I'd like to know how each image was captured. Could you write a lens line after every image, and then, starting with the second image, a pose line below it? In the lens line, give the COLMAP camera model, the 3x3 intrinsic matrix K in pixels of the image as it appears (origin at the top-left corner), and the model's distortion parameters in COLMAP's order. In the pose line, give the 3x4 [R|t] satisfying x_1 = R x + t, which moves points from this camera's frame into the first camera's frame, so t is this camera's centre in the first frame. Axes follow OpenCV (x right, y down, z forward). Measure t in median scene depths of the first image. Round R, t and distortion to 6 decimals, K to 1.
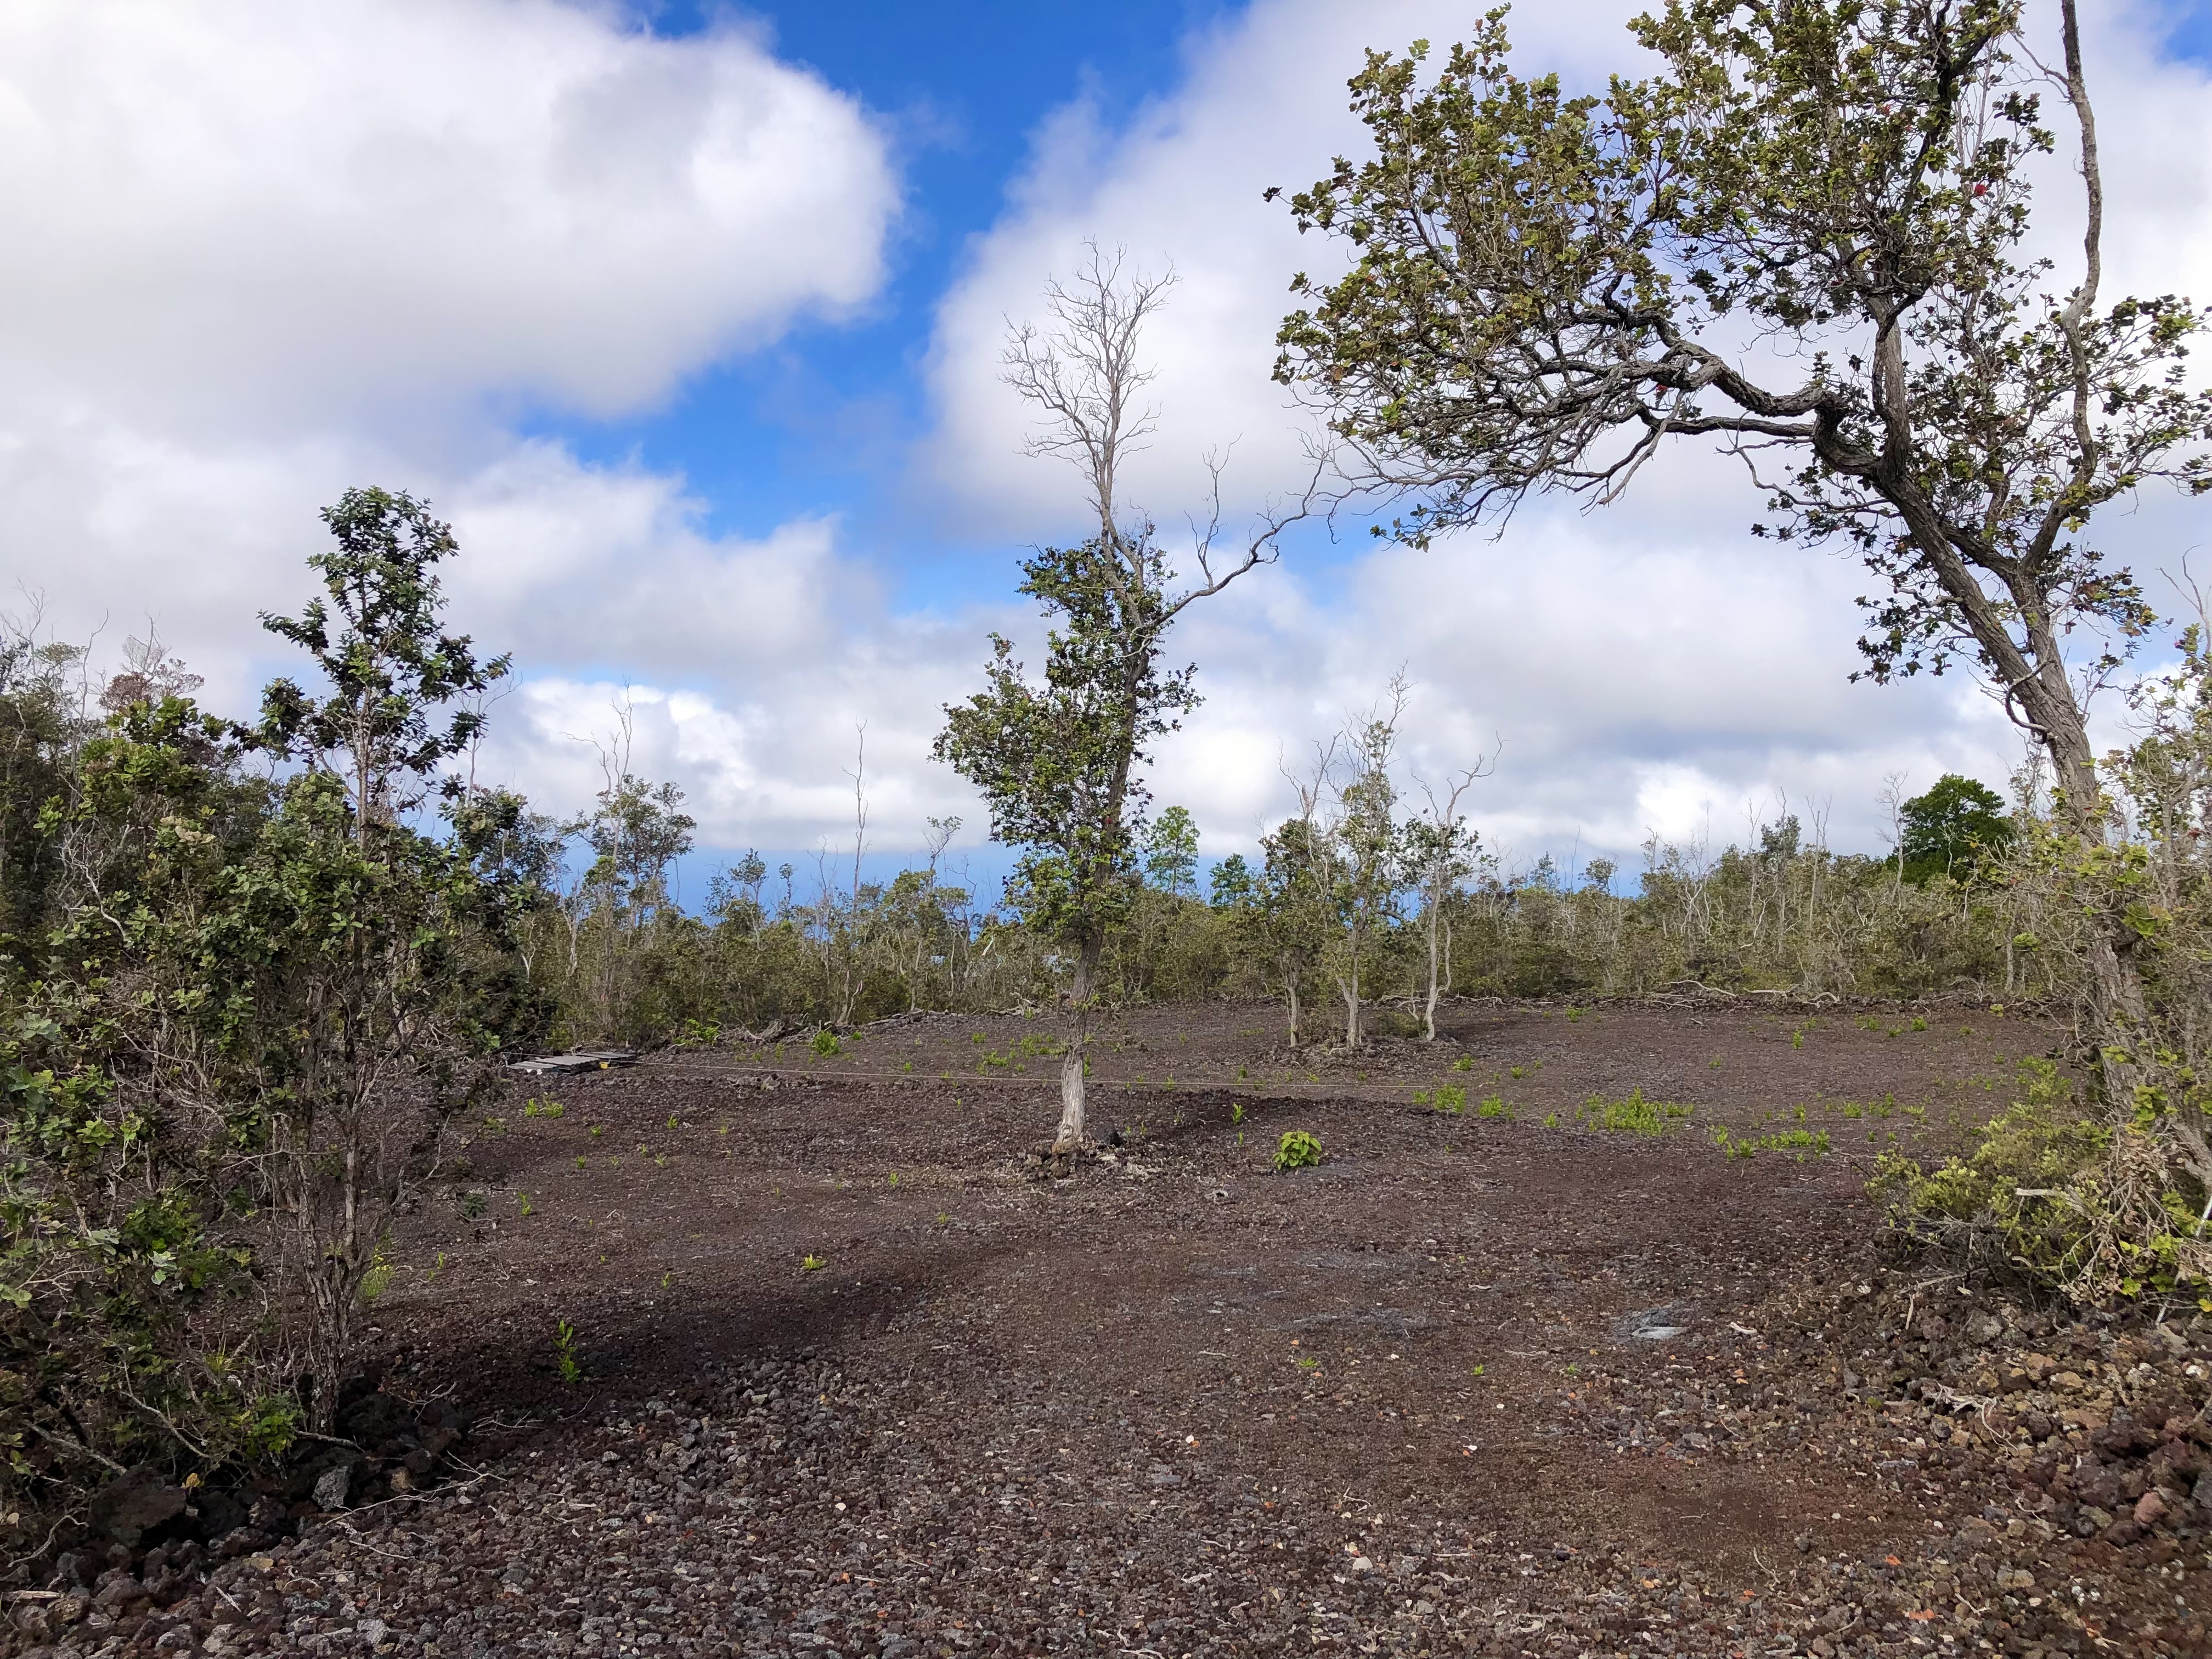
lens RADIAL K [[1668.0, 0, 1106.0], [0, 1668.0, 829.5], [0, 0, 1]] dist [-0.002883, -0.007464]
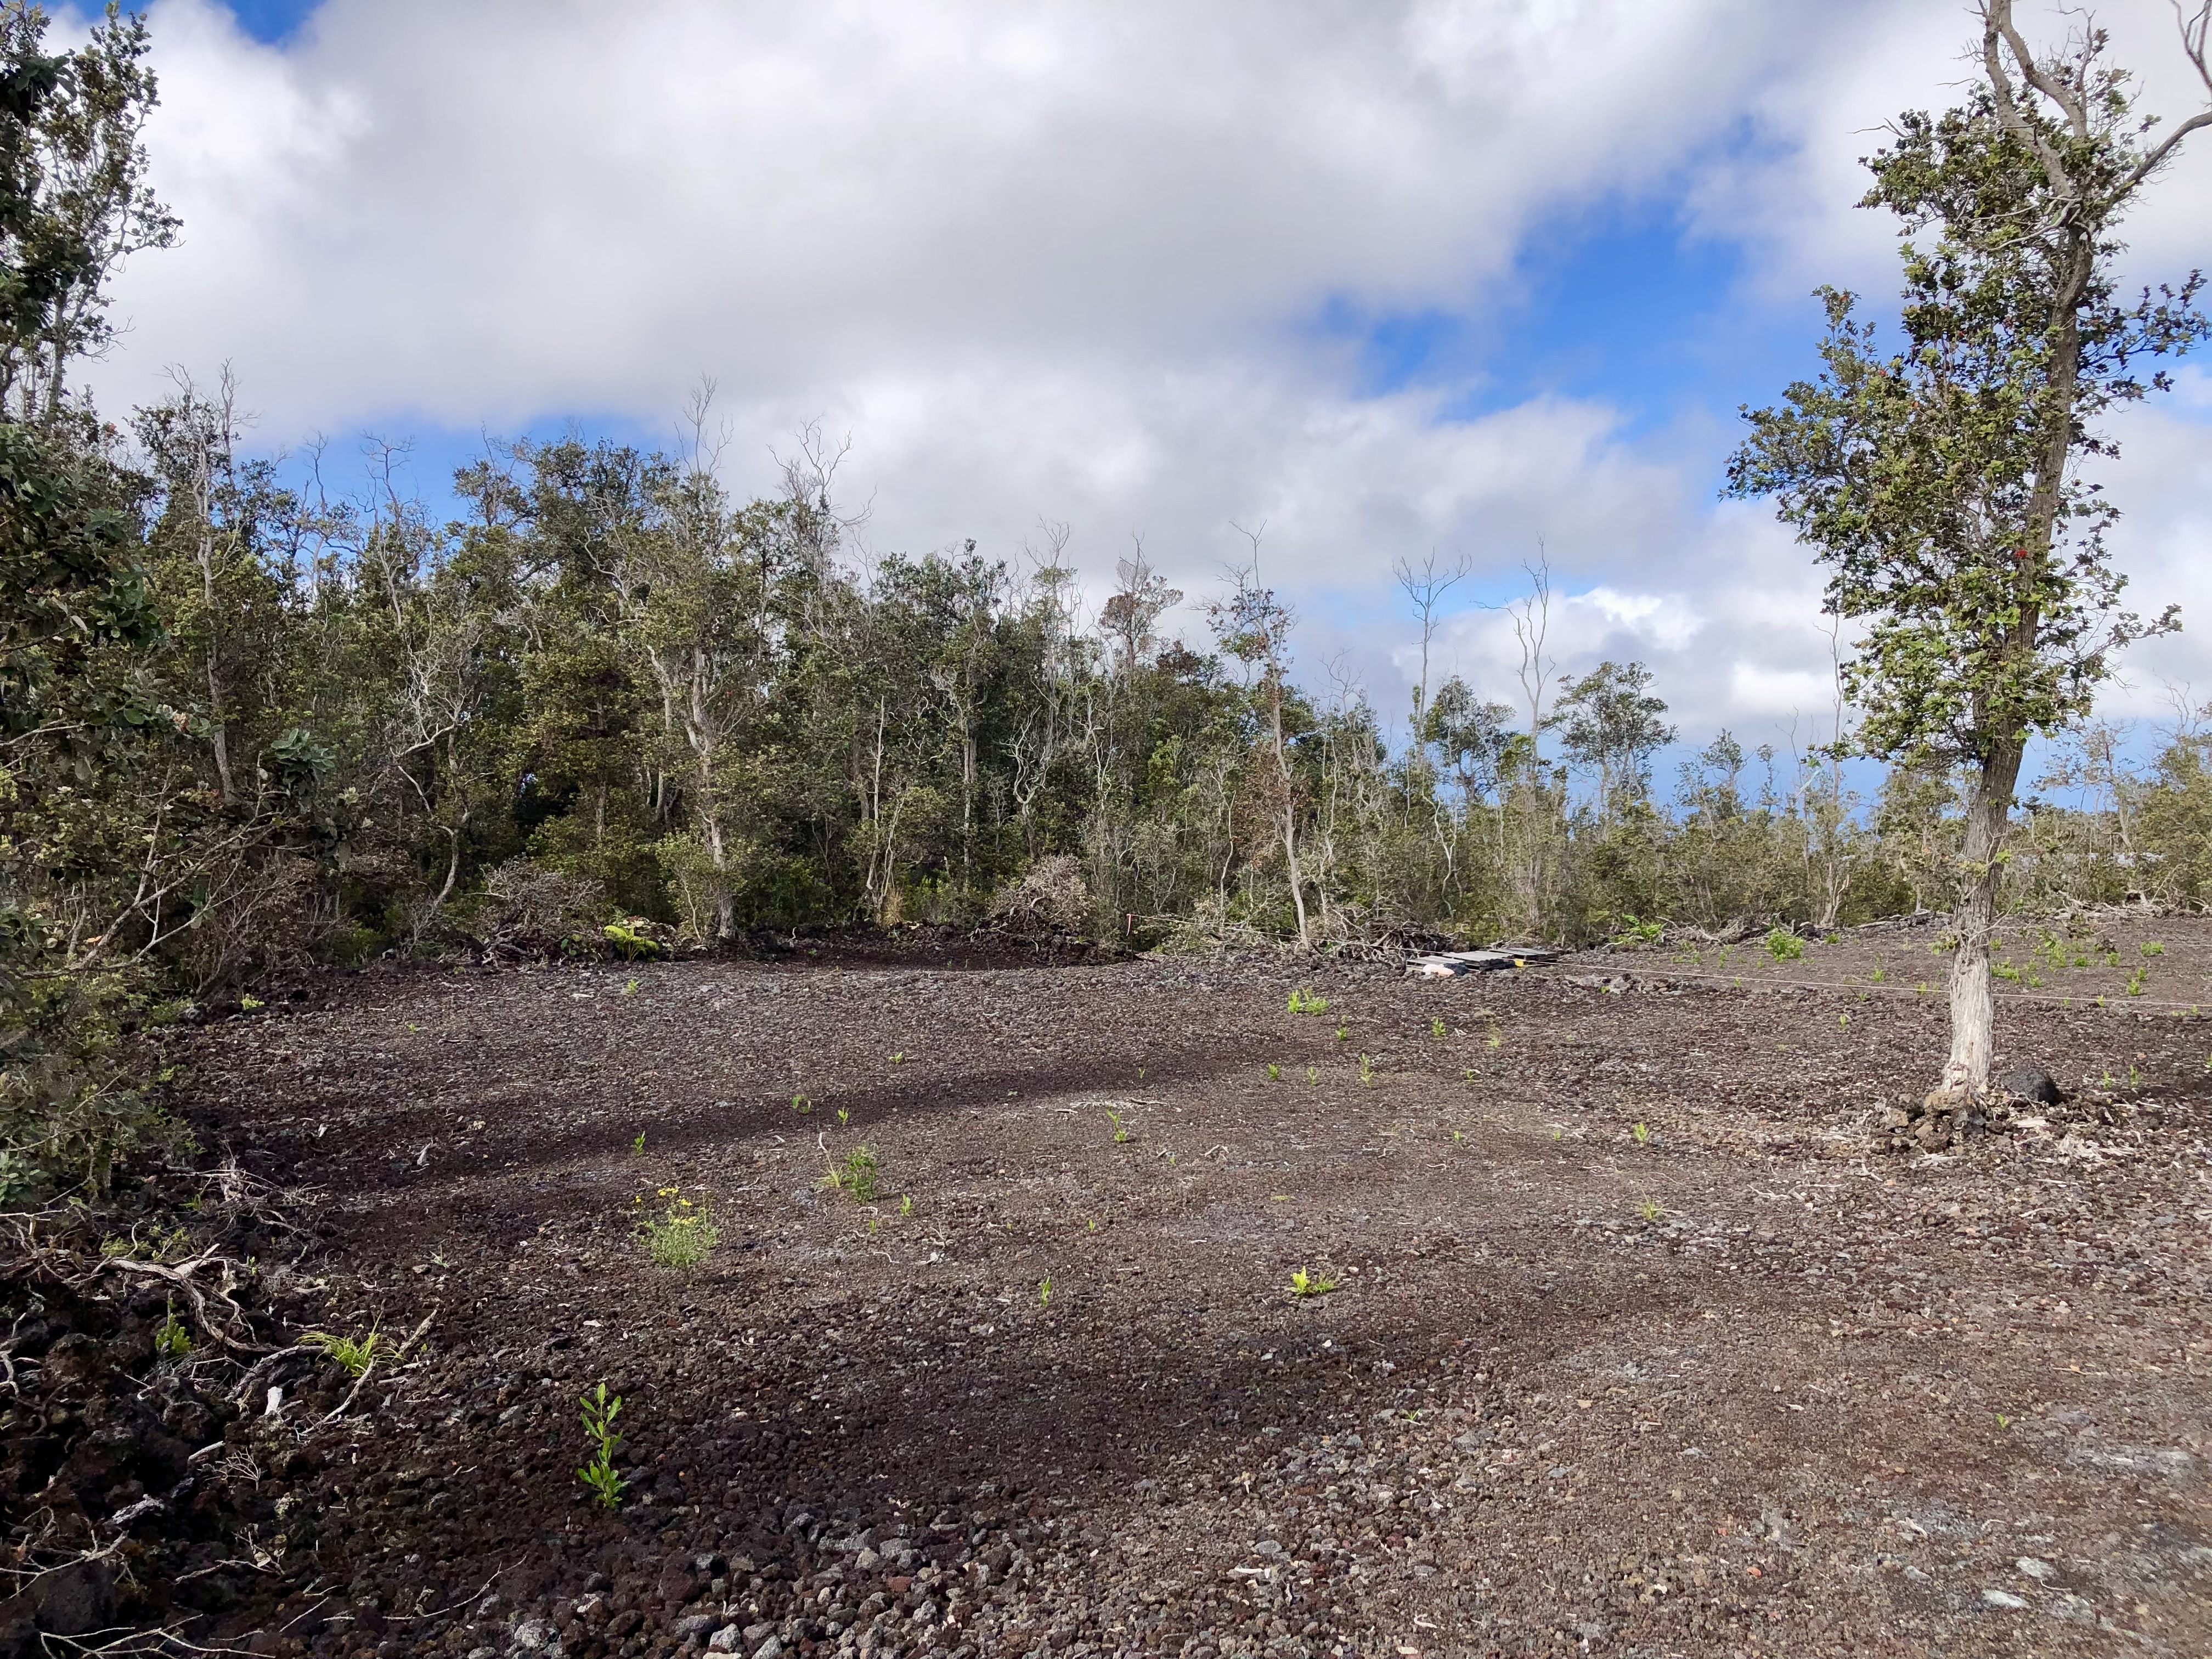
lens RADIAL K [[1668.0, 0, 1106.0], [0, 1668.0, 829.5], [0, 0, 1]] dist [-0.002883, -0.007464]
pose [[0.826512, -0.012961, -0.562770, 0.060585], [0.044776, 0.998081, 0.042773, 0.049412], [0.561136, -0.060551, 0.825506, 0.313194]]
